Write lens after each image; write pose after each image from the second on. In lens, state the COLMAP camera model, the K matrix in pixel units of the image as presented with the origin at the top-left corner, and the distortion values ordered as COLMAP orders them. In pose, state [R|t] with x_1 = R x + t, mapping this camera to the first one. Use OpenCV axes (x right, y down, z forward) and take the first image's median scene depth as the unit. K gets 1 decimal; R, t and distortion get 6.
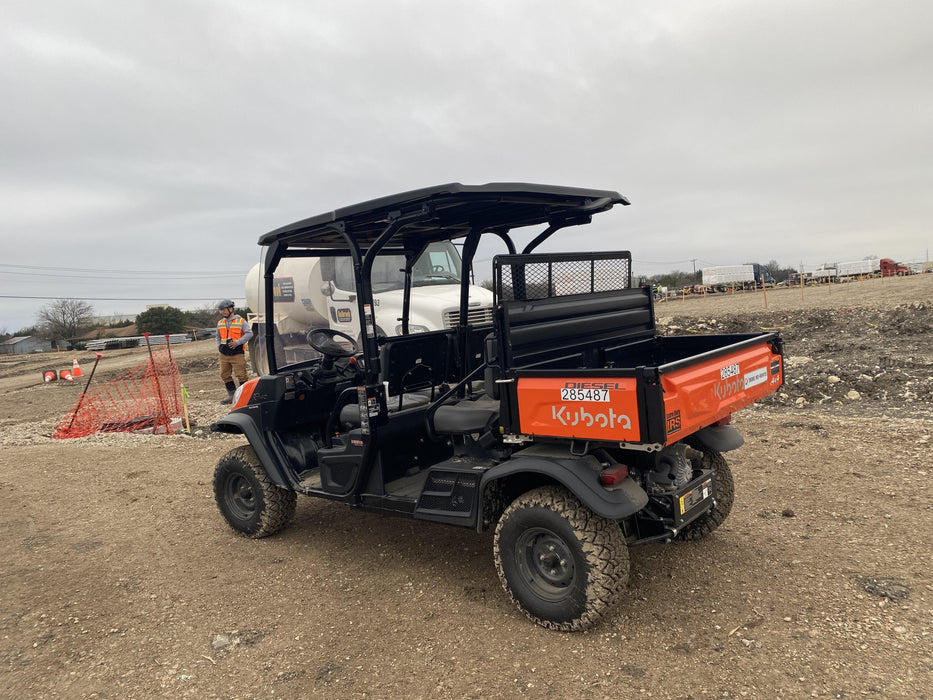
lens RADIAL K [[697.9, 0, 456.2], [0, 697.9, 349.8], [0, 0, 1]] dist [0.078095, -0.105410]
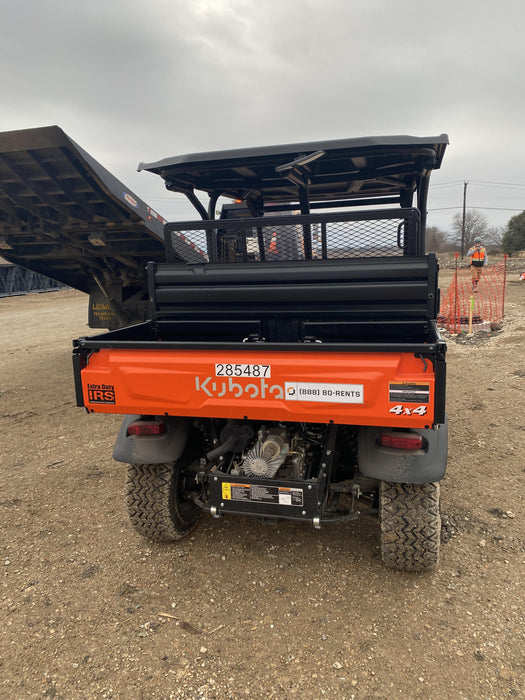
lens RADIAL K [[523.6, 0, 264.6], [0, 523.6, 348.1], [0, 0, 1]] dist [0.078095, -0.105410]
pose [[0.437982, 0.229639, -0.869159, 0.981600], [-0.068941, 0.972557, 0.222217, -0.144163], [0.896337, -0.037406, 0.441794, 0.772801]]
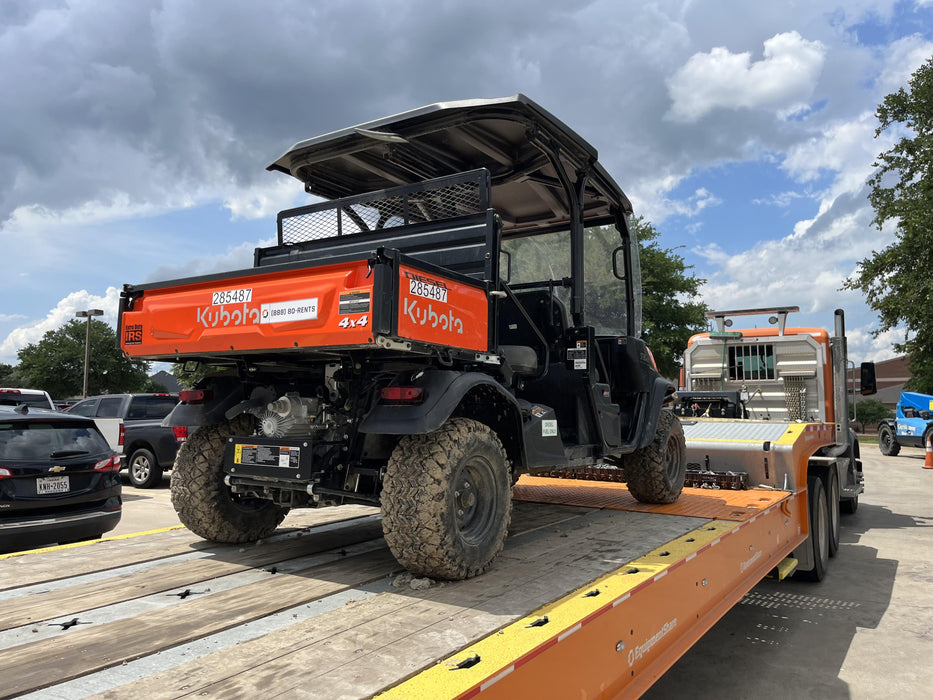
lens RADIAL K [[697.9, 0, 456.2], [0, 697.9, 349.8], [0, 0, 1]] dist [0.078095, -0.105410]
pose [[0.119433, 0.002554, -0.992839, 1.290726], [-0.101581, 0.994780, -0.009660, 0.076312], [0.987632, 0.102008, 0.119069, 1.213421]]
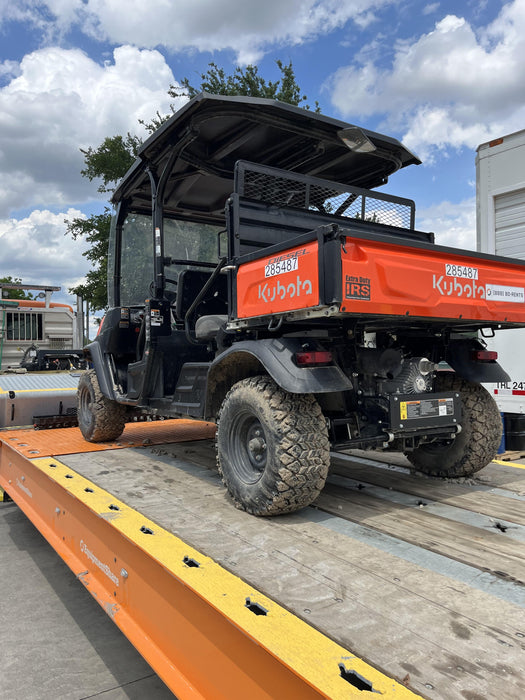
lens RADIAL K [[523.6, 0, 264.6], [0, 523.6, 348.1], [0, 0, 1]] dist [0.078095, -0.105410]
pose [[0.964652, 0.066965, -0.254876, 0.332396], [-0.090302, 0.992616, -0.080982, 0.222808], [0.247571, 0.101135, 0.963577, 0.265176]]
